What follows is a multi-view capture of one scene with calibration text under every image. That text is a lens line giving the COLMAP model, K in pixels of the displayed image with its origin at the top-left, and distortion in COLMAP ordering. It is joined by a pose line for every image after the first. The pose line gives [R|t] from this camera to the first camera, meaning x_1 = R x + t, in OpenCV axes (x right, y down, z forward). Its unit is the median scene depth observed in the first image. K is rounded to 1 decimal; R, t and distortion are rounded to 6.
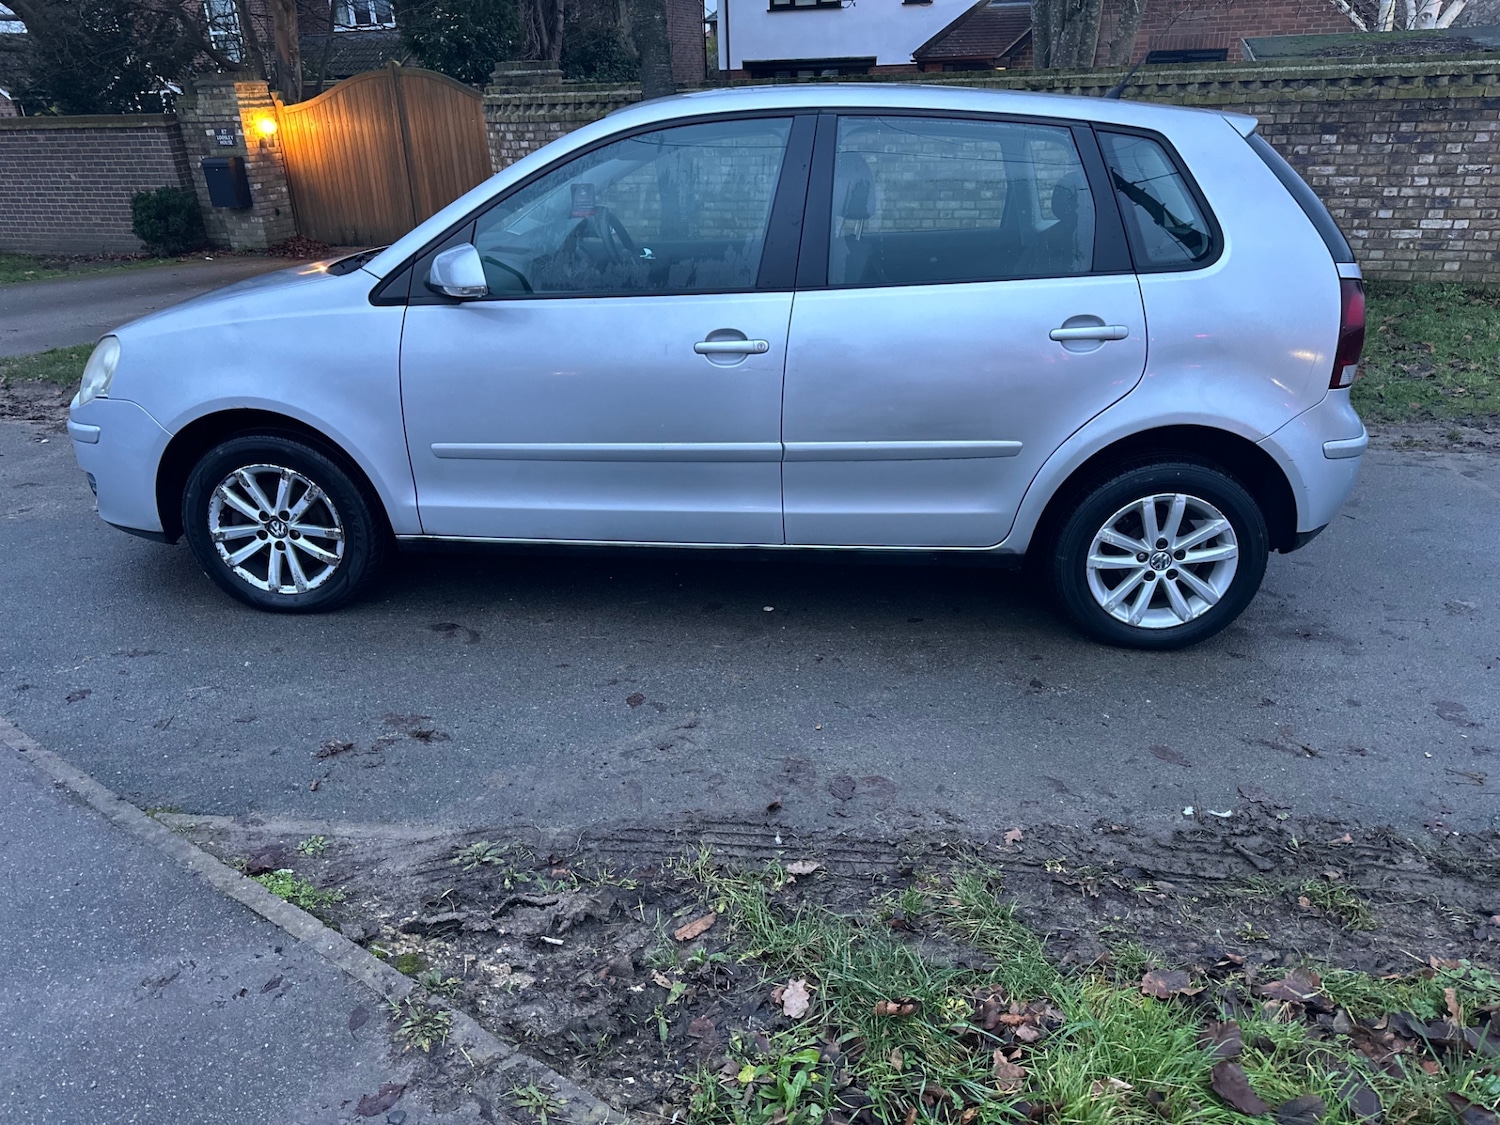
lens RADIAL K [[1053.1, 0, 732.3], [0, 1053.1, 573.2], [0, 0, 1]] dist [0.039959, -0.044170]
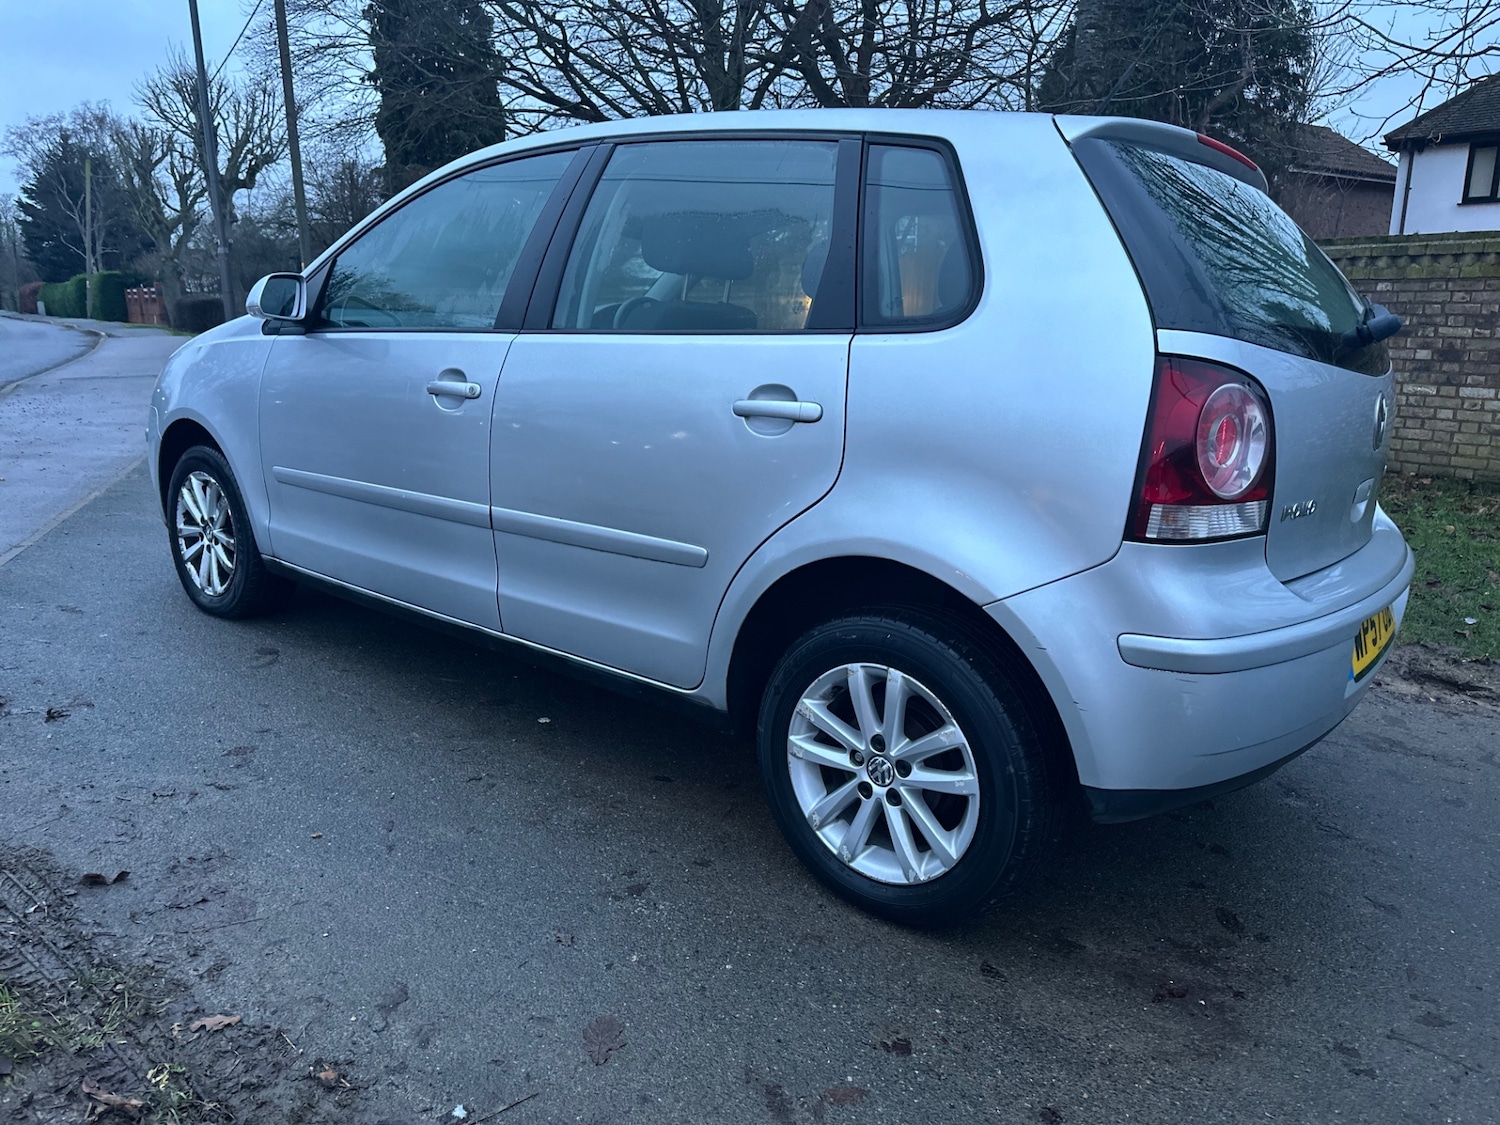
lens RADIAL K [[1053.1, 0, 747.8], [0, 1053.1, 562.4], [0, 0, 1]] dist [0.039959, -0.044170]
pose [[0.823602, 0.164097, -0.542911, 0.657163], [-0.259653, 0.960118, -0.103697, -0.045510], [0.504242, 0.226373, 0.833364, 0.392328]]
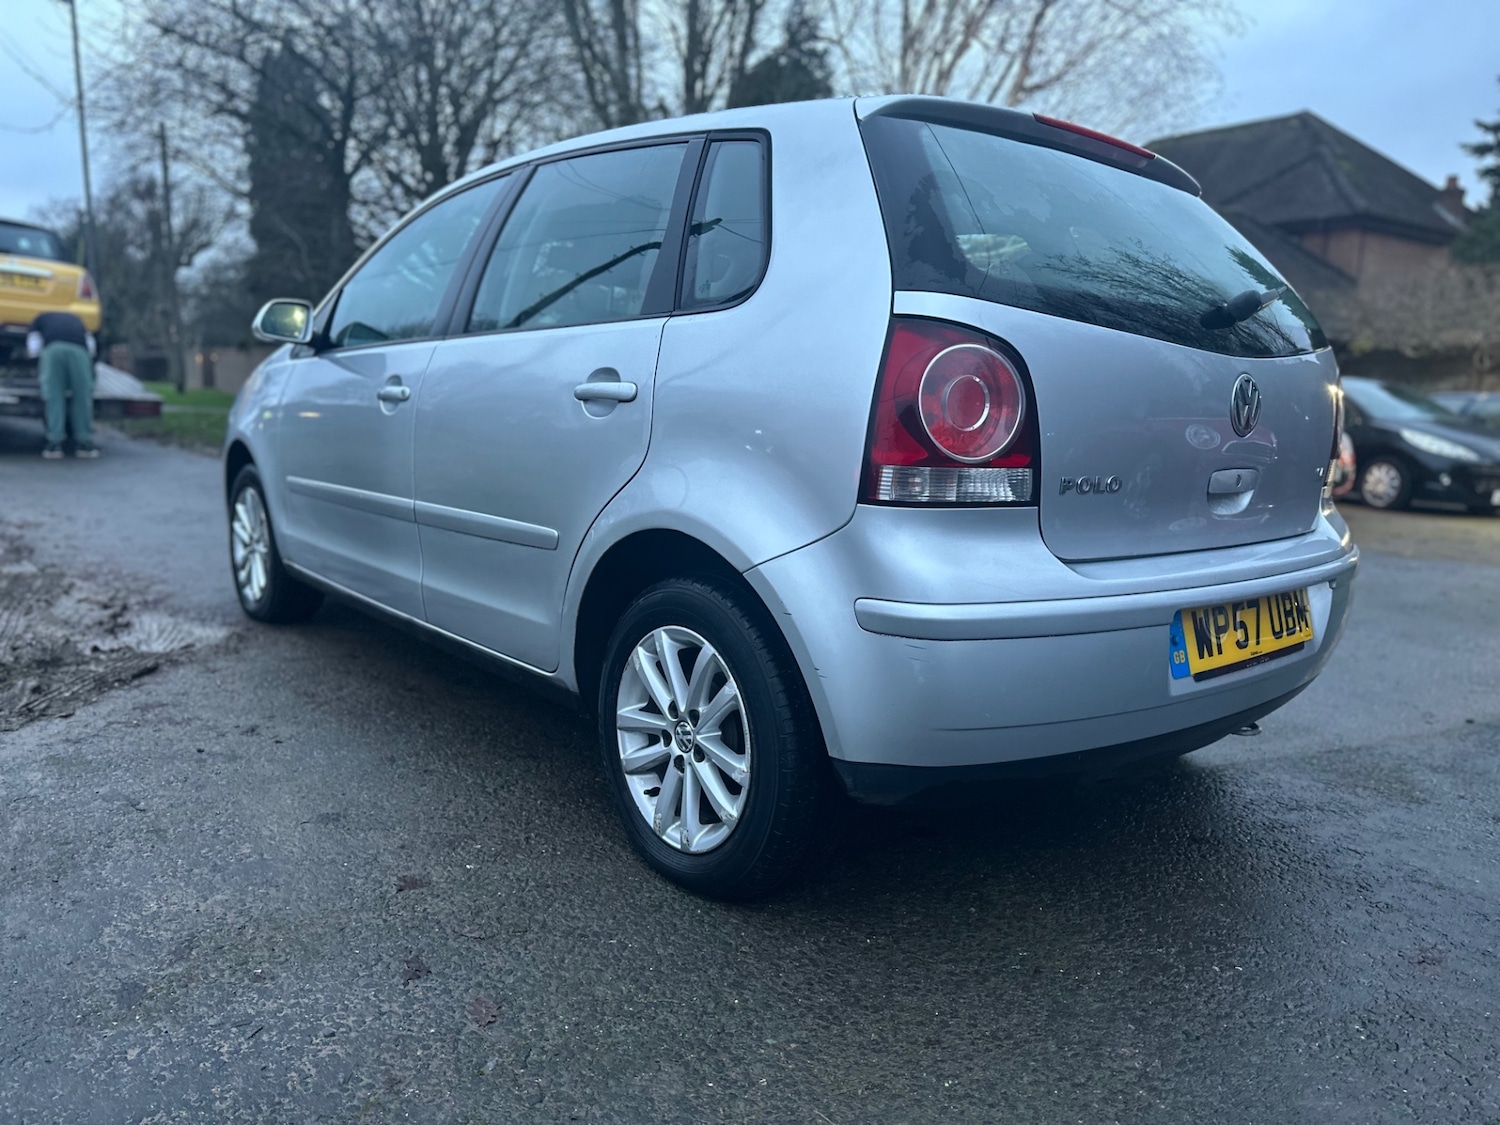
lens RADIAL K [[1053.1, 0, 751.1], [0, 1053.1, 558.0], [0, 0, 1]] dist [0.039959, -0.044170]
pose [[0.706928, 0.141446, -0.692998, 0.848377], [-0.308360, 0.943414, -0.122001, -0.054332], [0.636528, 0.299938, 0.710542, 0.532197]]
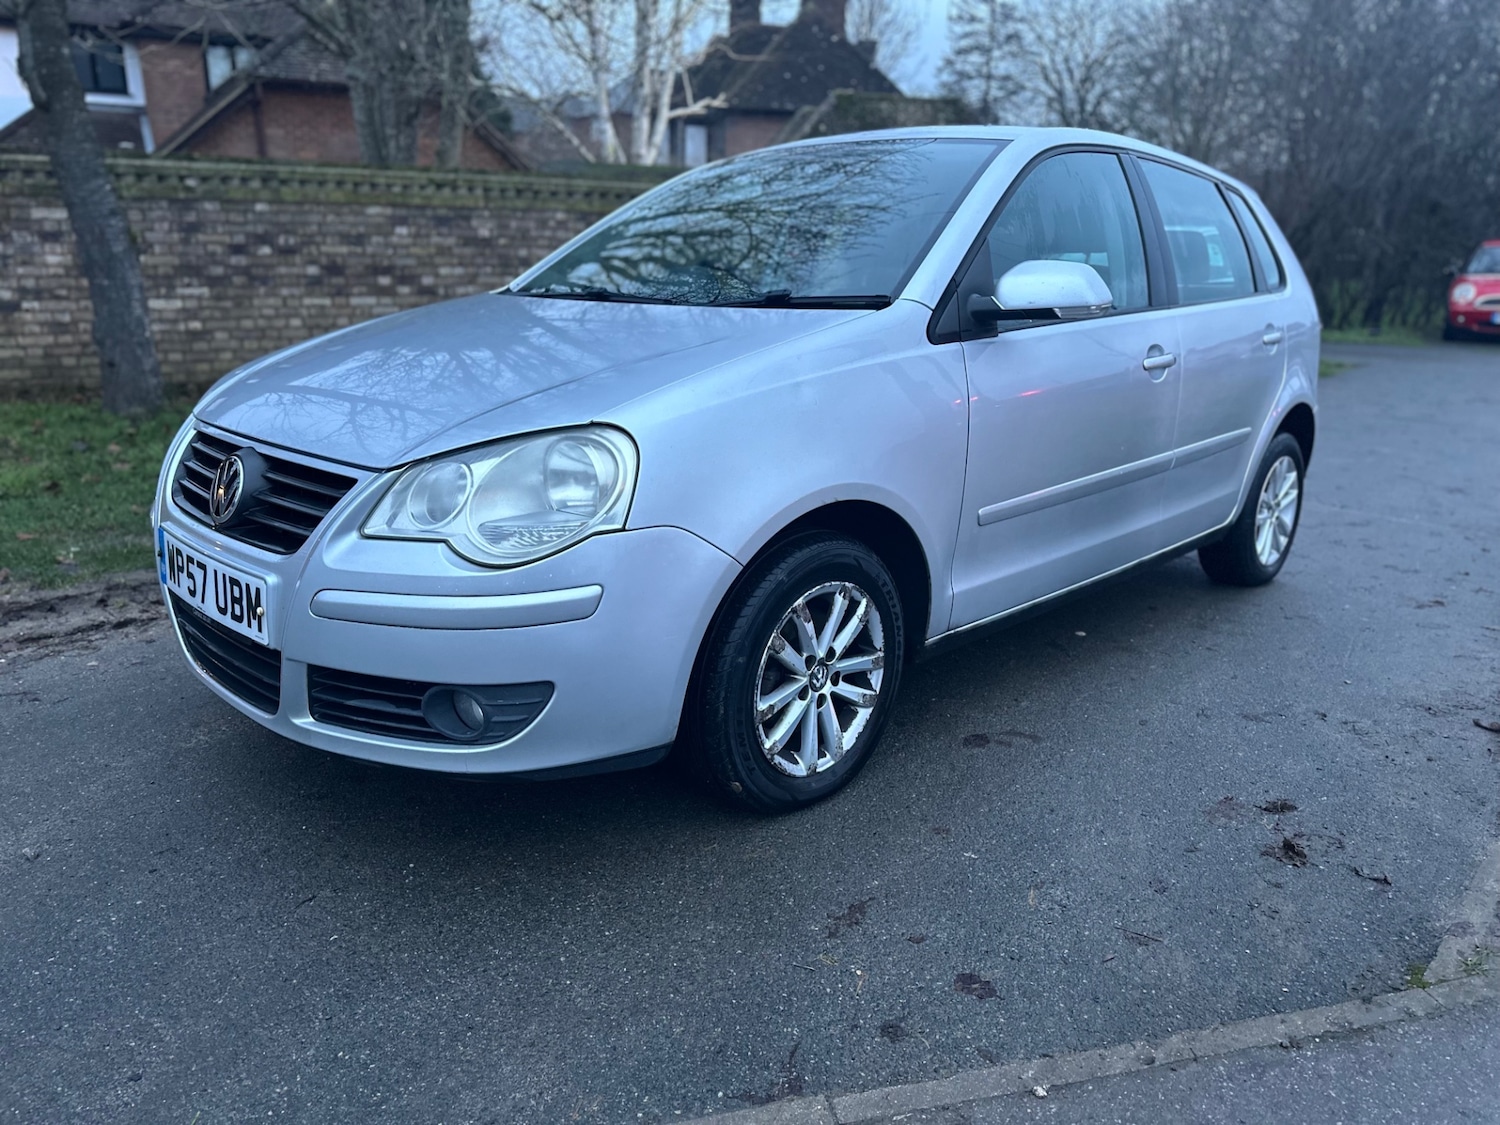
lens RADIAL K [[1053.1, 0, 751.8], [0, 1053.1, 566.3], [0, 0, 1]] dist [0.039959, -0.044170]
pose [[0.639276, -0.193209, 0.744309, -0.991451], [0.276935, 0.960819, 0.011555, -0.135891], [-0.717379, 0.198738, 0.667735, 0.591205]]
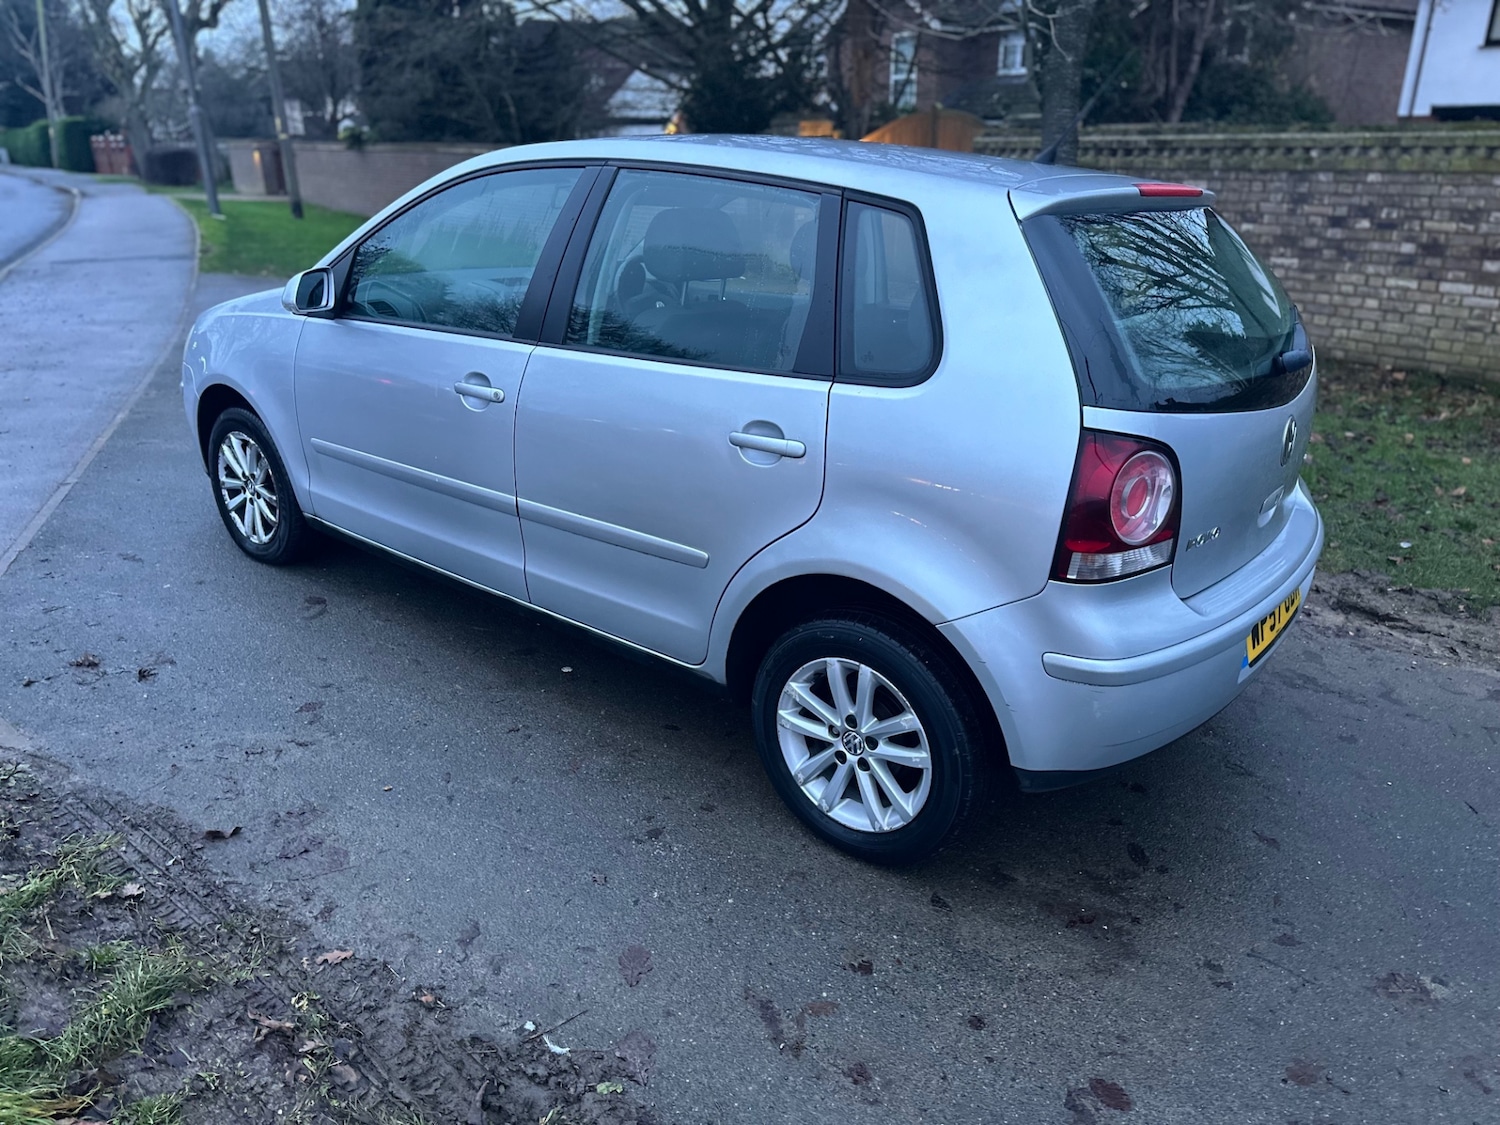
lens RADIAL K [[1053.1, 0, 741.2], [0, 1053.1, 563.9], [0, 0, 1]] dist [0.039959, -0.044170]
pose [[0.824876, 0.231719, -0.515642, 0.698339], [-0.251750, 0.967265, 0.031943, -0.142232], [0.506164, 0.103464, 0.856209, 0.274748]]
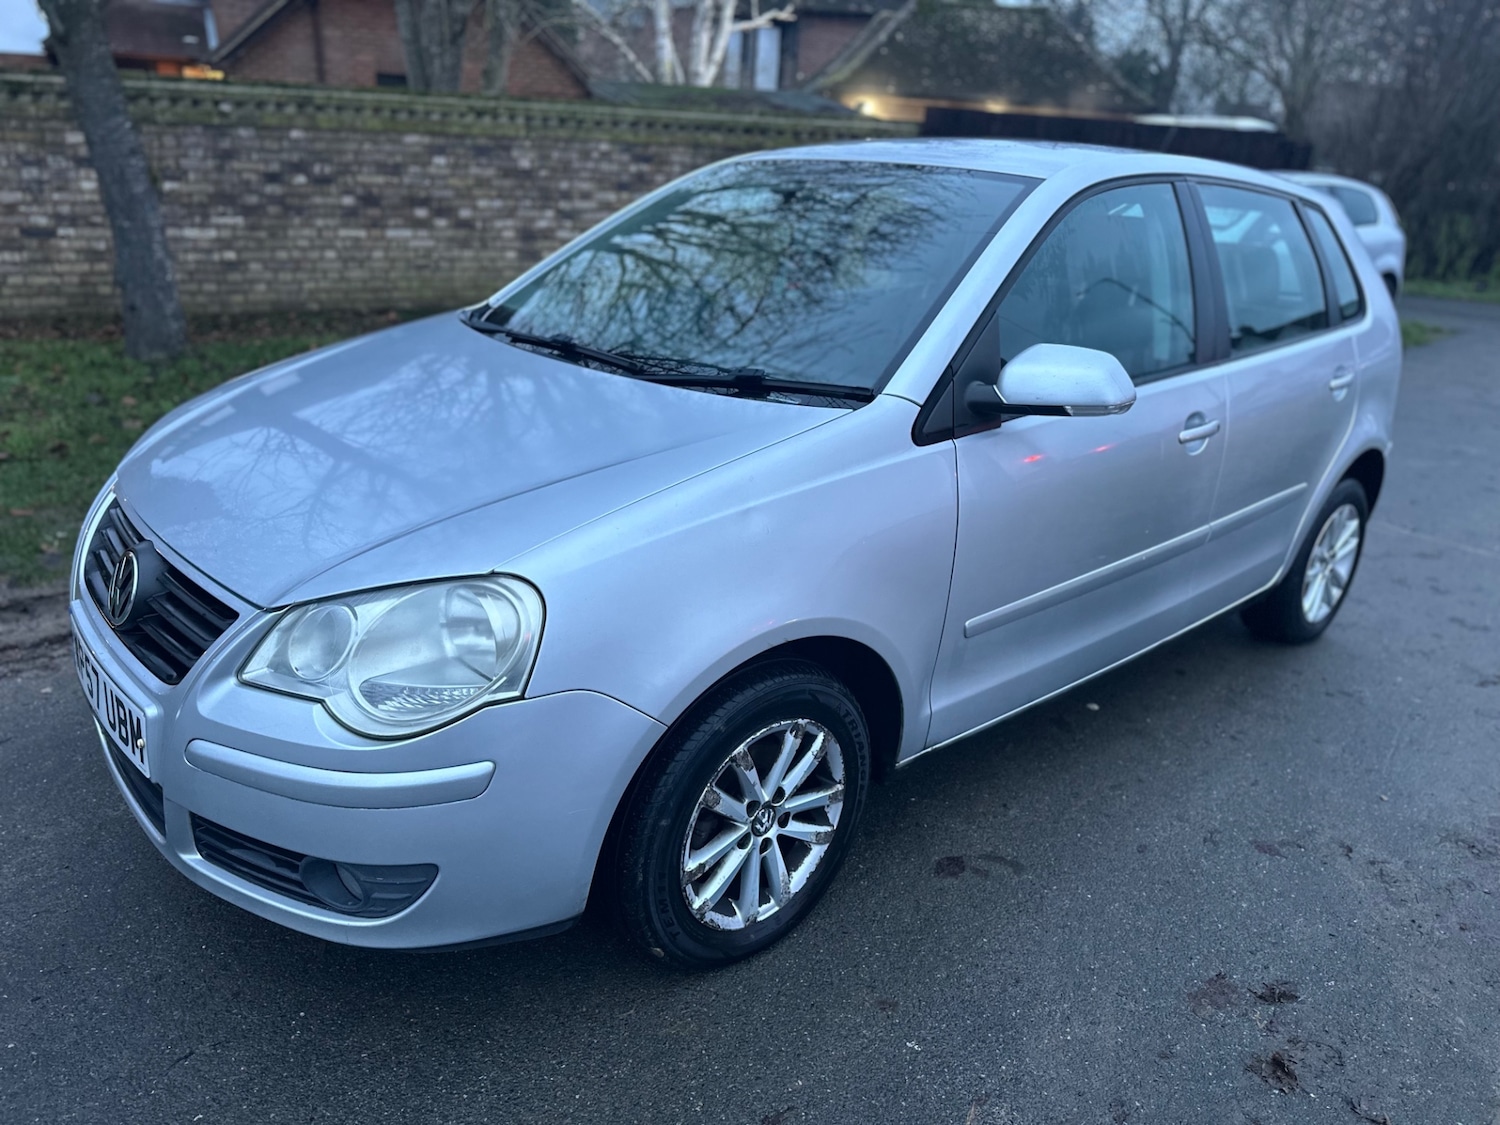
lens RADIAL K [[1053.1, 0, 737.1], [0, 1053.1, 560.8], [0, 0, 1]] dist [0.039959, -0.044170]
pose [[0.696946, -0.214822, 0.684191, -0.863047], [0.228593, 0.970858, 0.071976, -0.246695], [-0.679714, 0.106238, 0.725743, 0.577150]]
